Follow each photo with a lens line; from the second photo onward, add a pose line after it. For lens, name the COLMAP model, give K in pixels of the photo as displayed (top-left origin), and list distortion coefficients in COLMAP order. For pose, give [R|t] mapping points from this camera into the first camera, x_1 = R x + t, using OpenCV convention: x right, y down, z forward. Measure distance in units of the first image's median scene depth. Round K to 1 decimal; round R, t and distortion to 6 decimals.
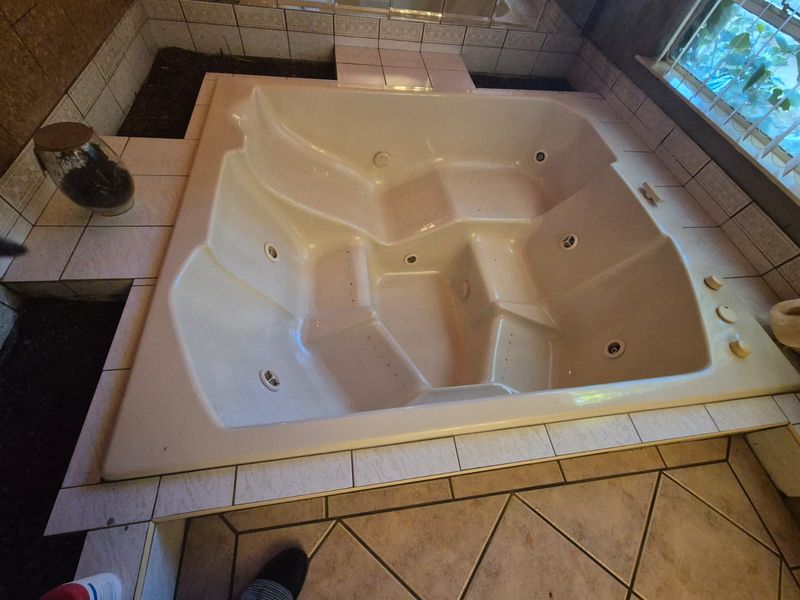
lens RADIAL K [[327.3, 0, 397.5], [0, 327.3, 295.6], [0, 0, 1]] dist [-0.000819, -0.000094]
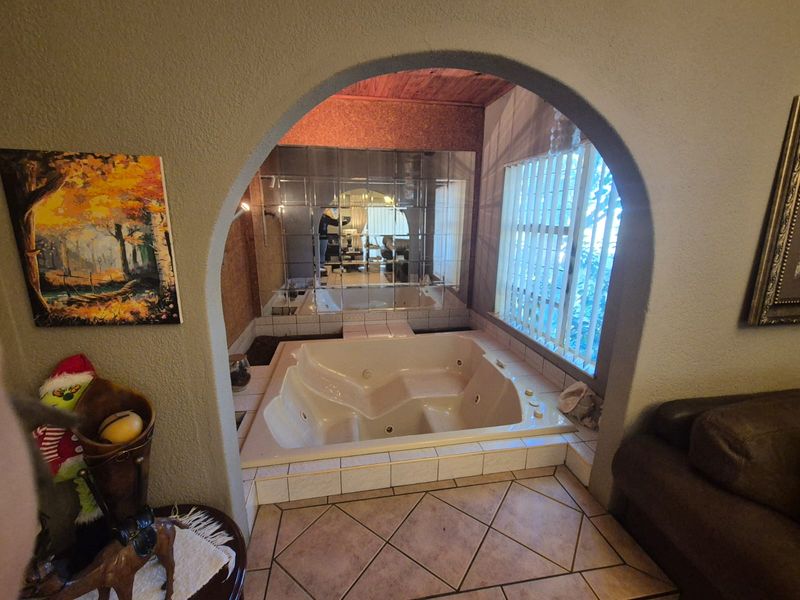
lens RADIAL K [[336.5, 0, 398.3], [0, 336.5, 291.3], [0, 0, 1]] dist [-0.000466, -0.000130]
pose [[0.993439, -0.114058, 0.008311, 0.189808], [0.086867, 0.705341, -0.703526, 0.705009], [0.074381, 0.699632, 0.710621, -0.731984]]
